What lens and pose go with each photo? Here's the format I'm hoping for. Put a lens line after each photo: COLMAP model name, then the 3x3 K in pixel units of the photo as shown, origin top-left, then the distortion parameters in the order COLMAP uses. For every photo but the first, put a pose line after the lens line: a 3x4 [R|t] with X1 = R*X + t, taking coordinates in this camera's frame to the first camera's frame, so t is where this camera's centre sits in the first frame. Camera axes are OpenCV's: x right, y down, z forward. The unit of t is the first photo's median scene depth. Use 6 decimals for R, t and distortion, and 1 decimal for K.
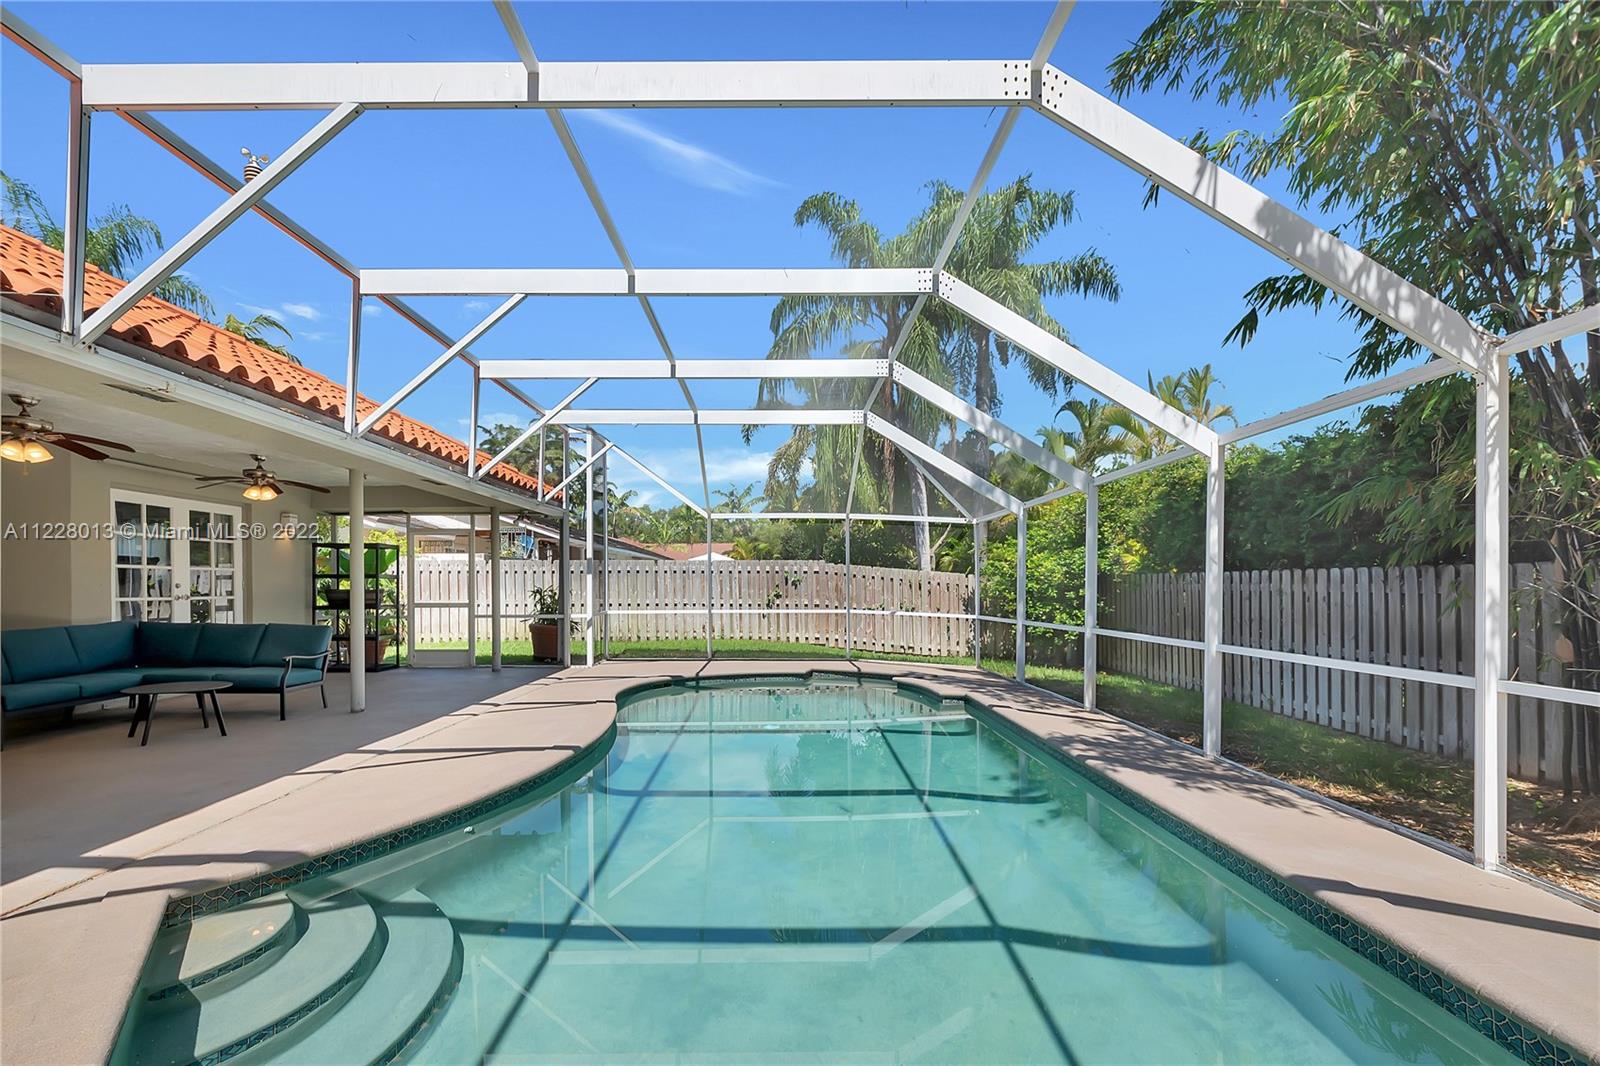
lens RADIAL K [[715.1, 0, 769.9], [0, 715.1, 591.5], [0, 0, 1]] dist [0.004262, -0.000303]
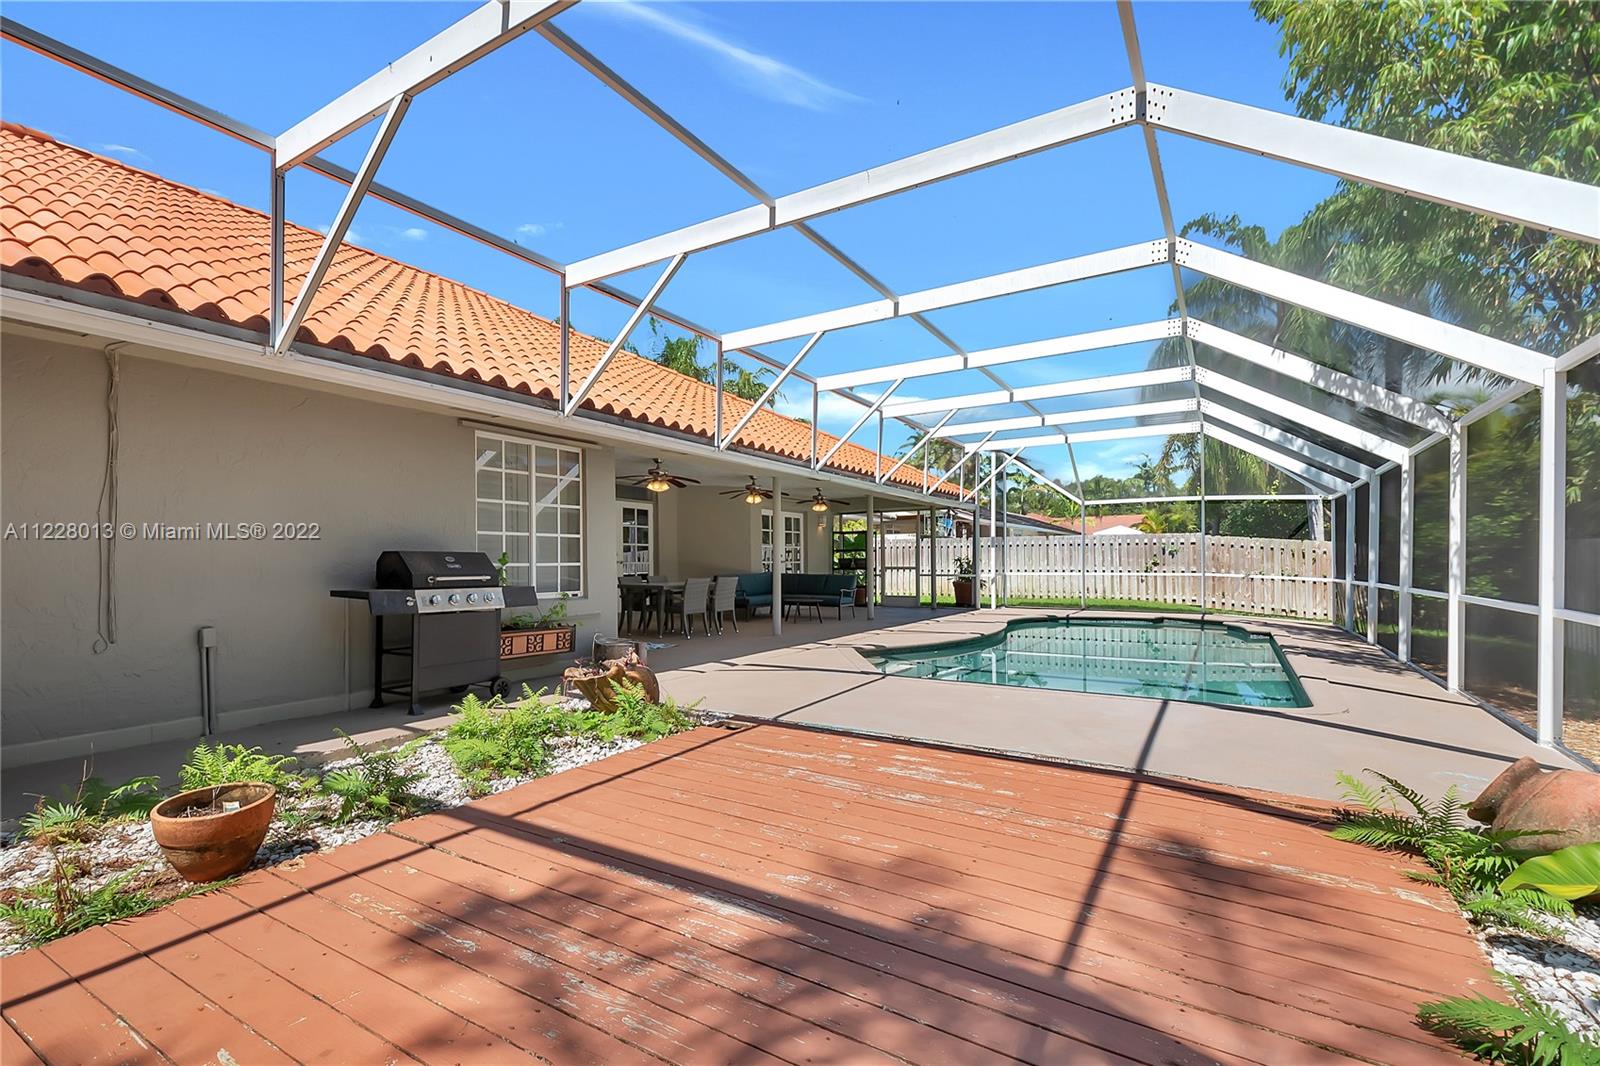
lens RADIAL K [[715.1, 0, 785.6], [0, 715.1, 578.6], [0, 0, 1]] dist [0.004262, -0.000303]
pose [[0.857942, 0.008251, -0.513680, 0.125930], [0.000702, 0.999851, 0.017232, 0.012717], [0.513746, -0.015145, 0.857809, -0.441919]]
